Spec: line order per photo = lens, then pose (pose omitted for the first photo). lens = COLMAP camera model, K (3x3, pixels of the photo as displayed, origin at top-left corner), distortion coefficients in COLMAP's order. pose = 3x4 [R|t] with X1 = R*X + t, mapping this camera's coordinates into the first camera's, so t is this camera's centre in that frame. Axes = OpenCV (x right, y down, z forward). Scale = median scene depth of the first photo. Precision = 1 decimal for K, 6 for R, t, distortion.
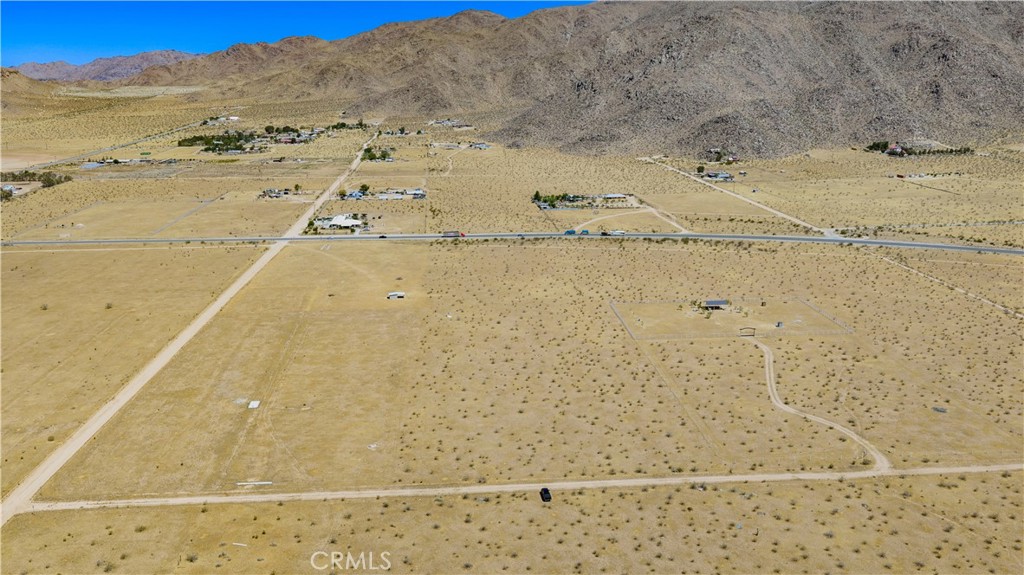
lens RADIAL K [[846.0, 0, 509.9], [0, 846.0, 293.7], [0, 0, 1]] dist [0.025992, -0.054935]
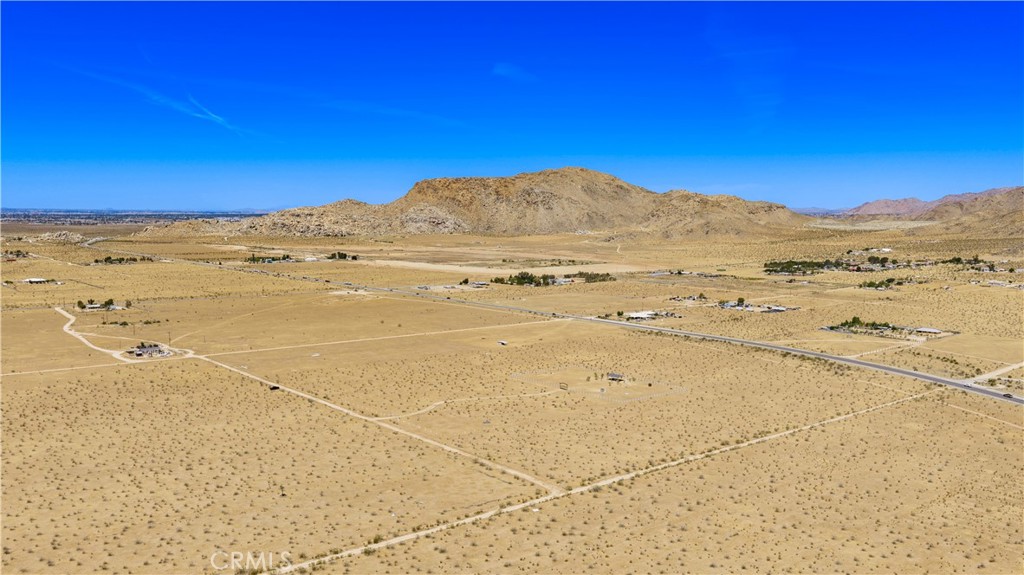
lens RADIAL K [[846.0, 0, 509.9], [0, 846.0, 293.7], [0, 0, 1]] dist [0.025992, -0.054935]
pose [[0.582100, 0.085297, -0.808631, 0.403948], [-0.209224, 0.976709, -0.047585, -0.005459], [0.785738, 0.196884, 0.586389, 0.023248]]
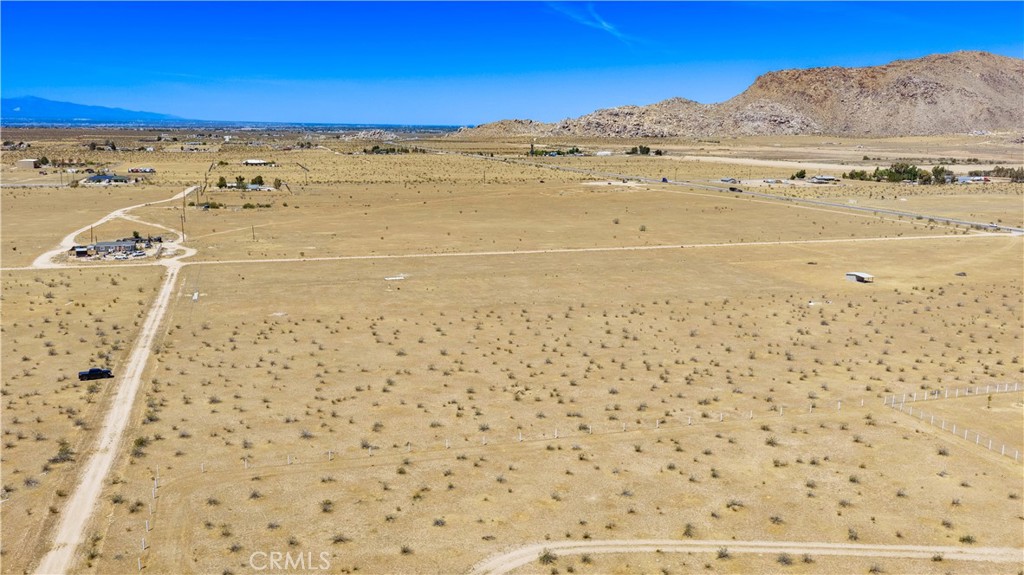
lens RADIAL K [[846.0, 0, 509.9], [0, 846.0, 293.7], [0, 0, 1]] dist [0.025992, -0.054935]
pose [[0.221779, 0.192877, -0.955831, 0.147488], [-0.246654, 0.959460, 0.136379, -0.002856], [0.943385, 0.205513, 0.260362, 0.208283]]
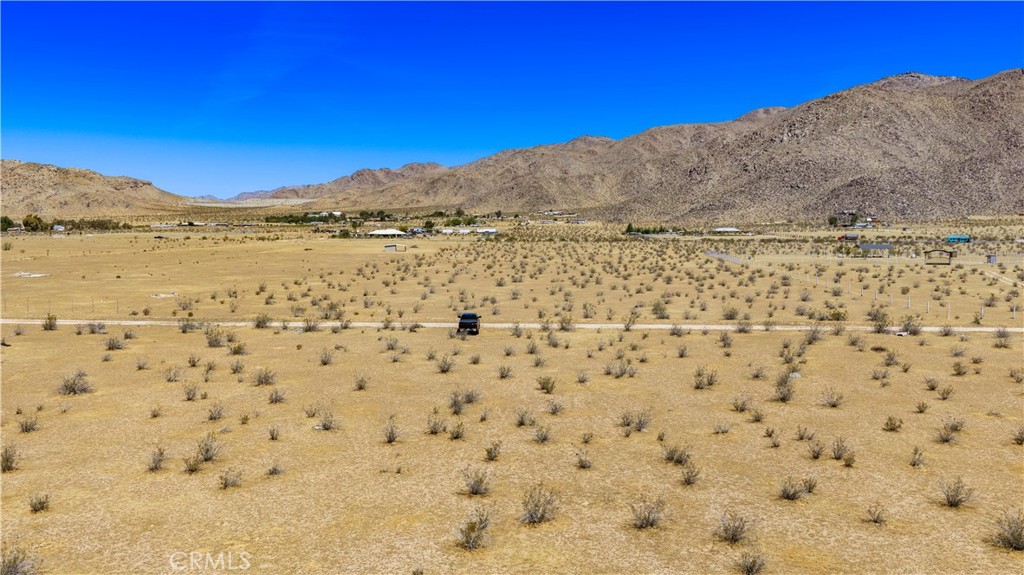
lens RADIAL K [[846.0, 0, 509.9], [0, 846.0, 293.7], [0, 0, 1]] dist [0.025992, -0.054935]
pose [[0.990231, 0.014767, -0.138655, 0.020650], [-0.036821, 0.986773, -0.157868, 0.052053], [0.134490, 0.161431, 0.977677, 0.117230]]
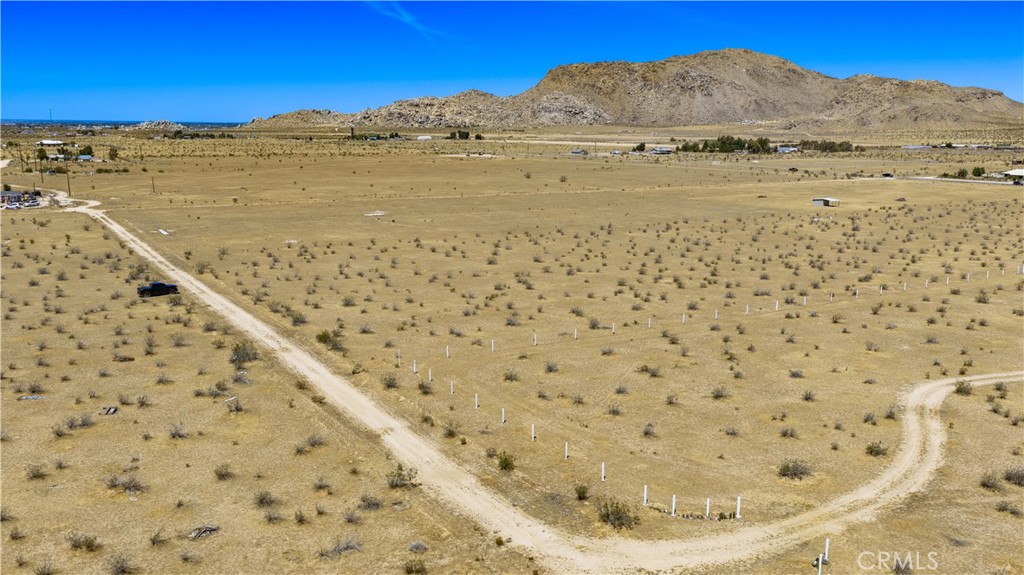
lens RADIAL K [[846.0, 0, 509.9], [0, 846.0, 293.7], [0, 0, 1]] dist [0.025992, -0.054935]
pose [[0.457427, 0.177924, -0.871266, 0.119529], [-0.225015, 0.971052, 0.080165, 0.025870], [0.860308, 0.159378, 0.484220, 0.170775]]
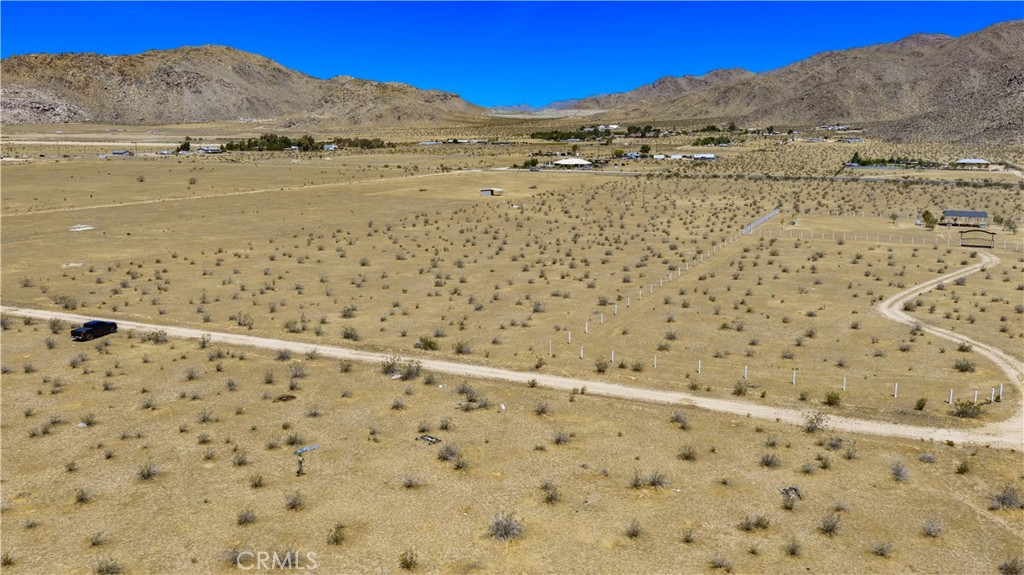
lens RADIAL K [[846.0, 0, 509.9], [0, 846.0, 293.7], [0, 0, 1]] dist [0.025992, -0.054935]
pose [[0.876616, 0.098357, -0.471030, 0.083216], [-0.123279, 0.992122, -0.022263, 0.036883], [0.465130, 0.077584, 0.881836, 0.128967]]
